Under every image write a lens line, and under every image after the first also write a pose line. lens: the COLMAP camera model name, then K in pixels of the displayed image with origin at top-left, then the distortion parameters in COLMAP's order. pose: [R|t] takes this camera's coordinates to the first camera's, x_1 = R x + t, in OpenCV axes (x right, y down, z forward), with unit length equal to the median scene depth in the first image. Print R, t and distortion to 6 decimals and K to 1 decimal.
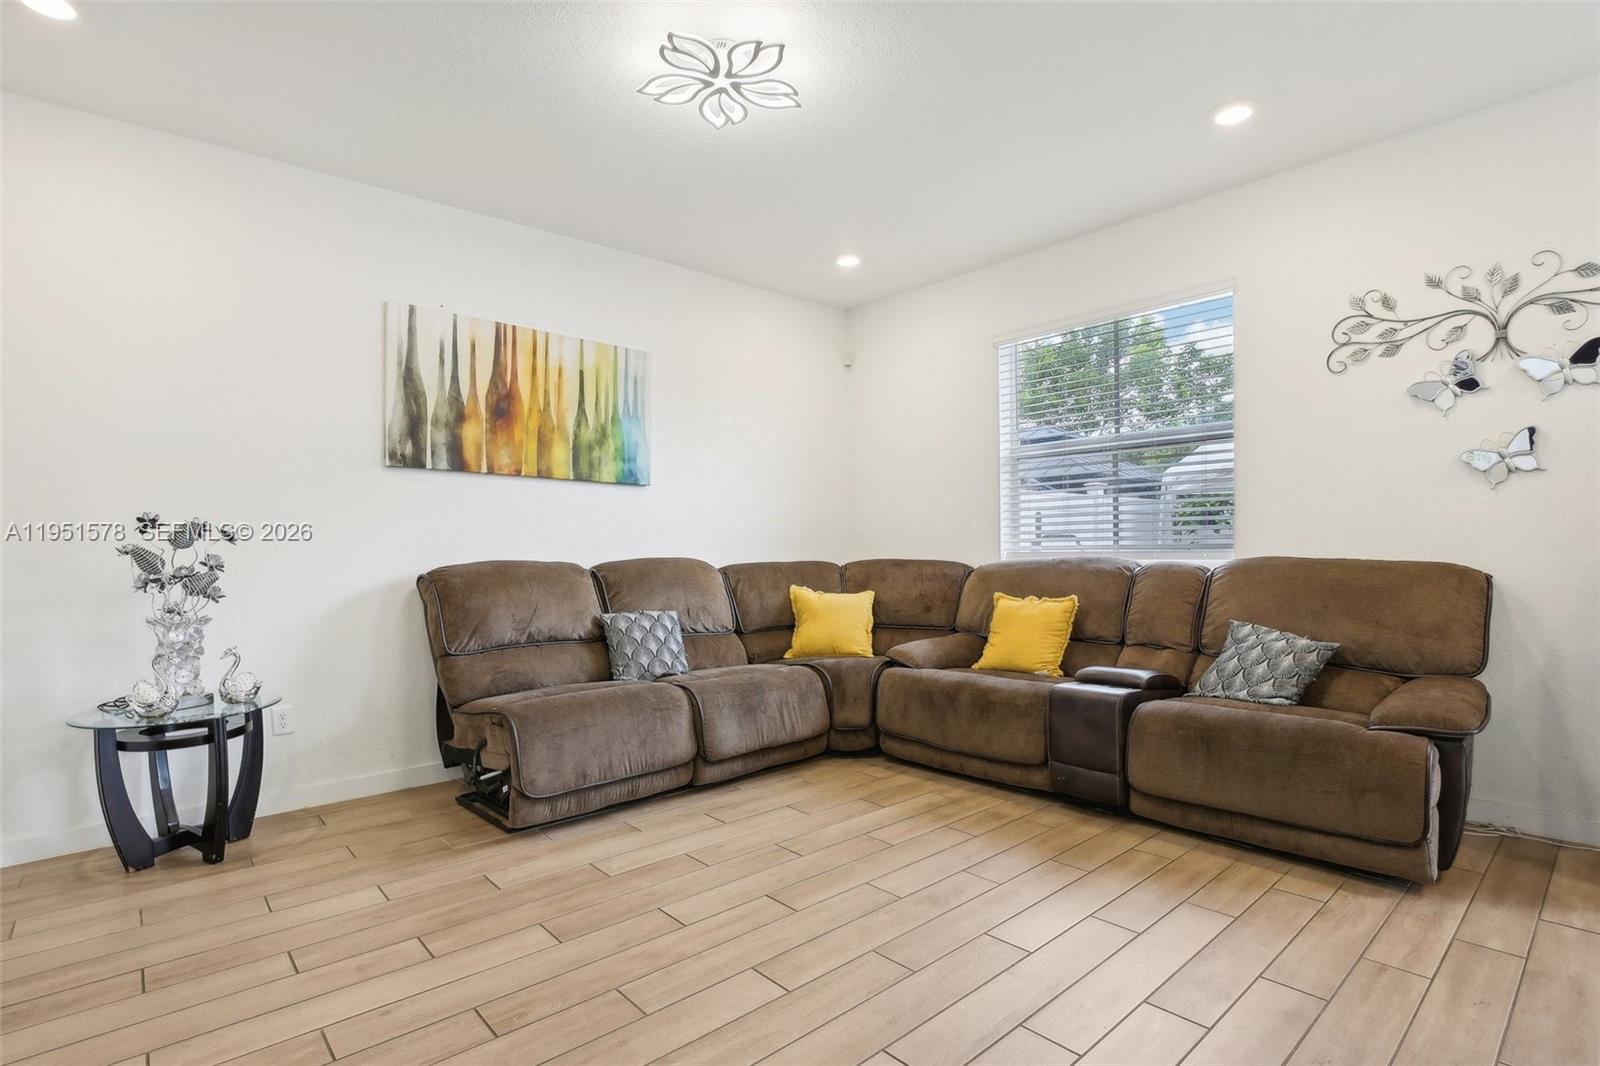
lens RADIAL K [[781.7, 0, 800.1], [0, 781.7, 573.8], [0, 0, 1]] dist [-0.039070, 0.000005]
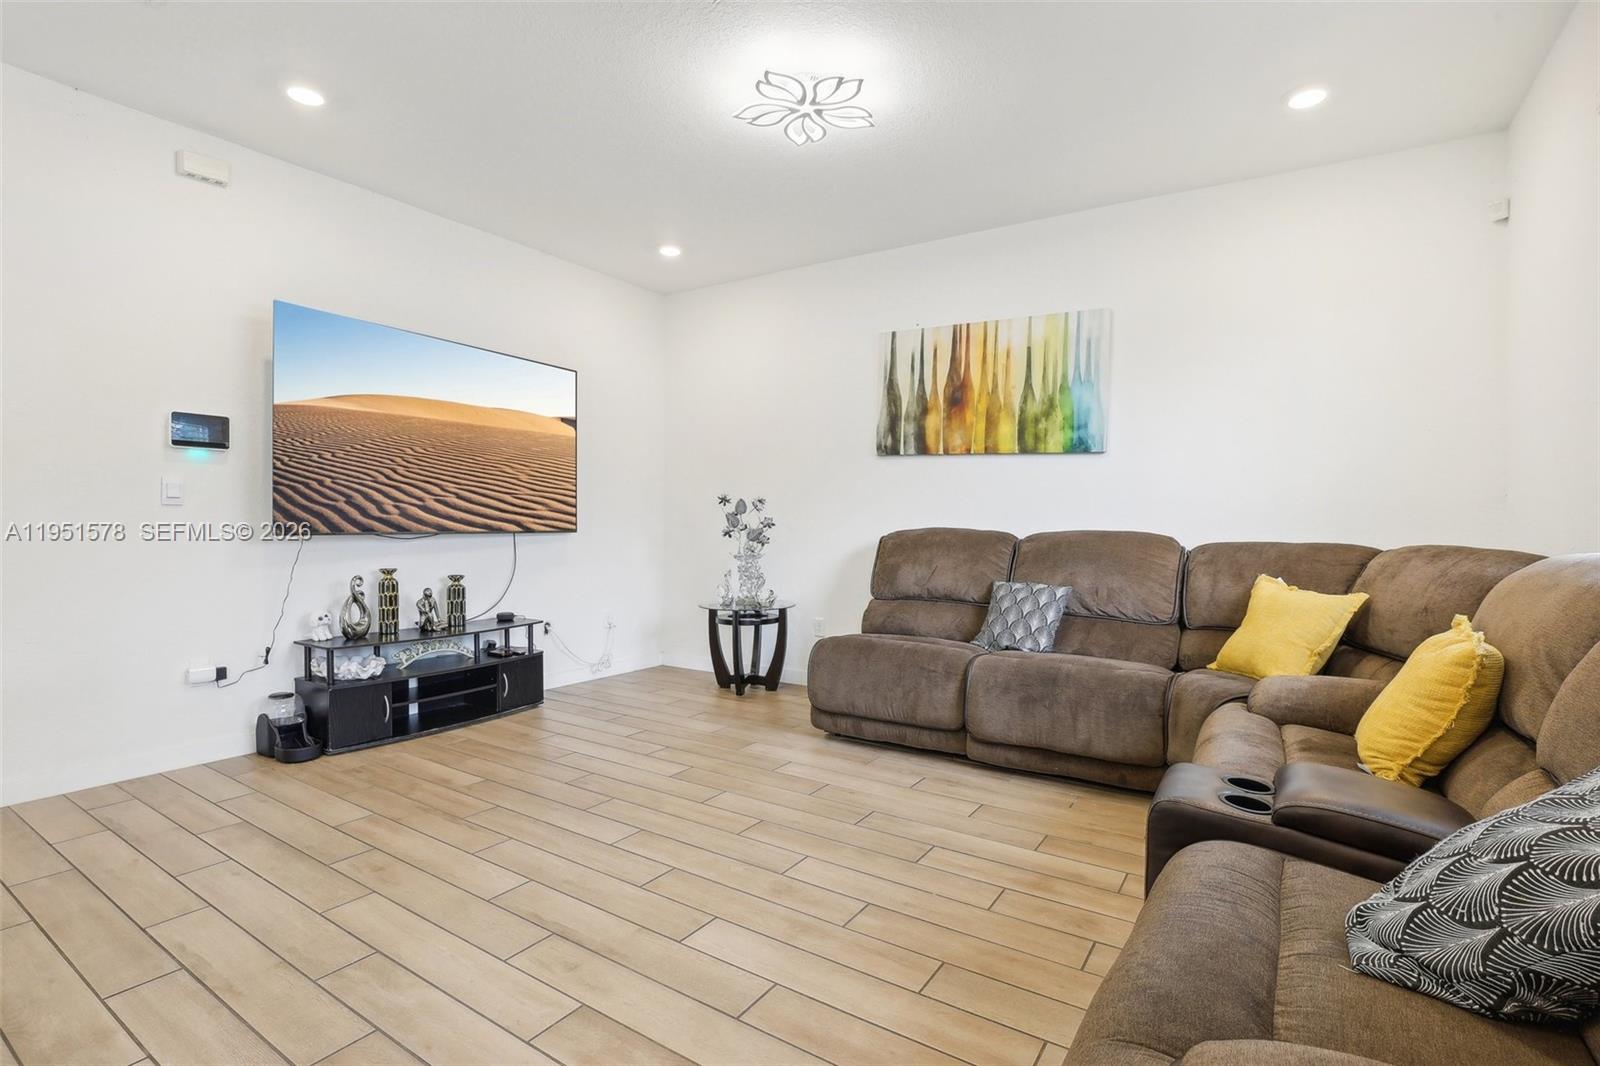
lens RADIAL K [[769.1, 0, 800.0], [0, 769.1, 533.0], [0, 0, 1]] dist [-0.034215, 0.000182]
pose [[0.251901, 0.032476, -0.967208, 0.695035], [-0.043589, 0.998803, 0.022185, -0.025371], [0.966771, 0.036571, 0.253015, 0.496947]]
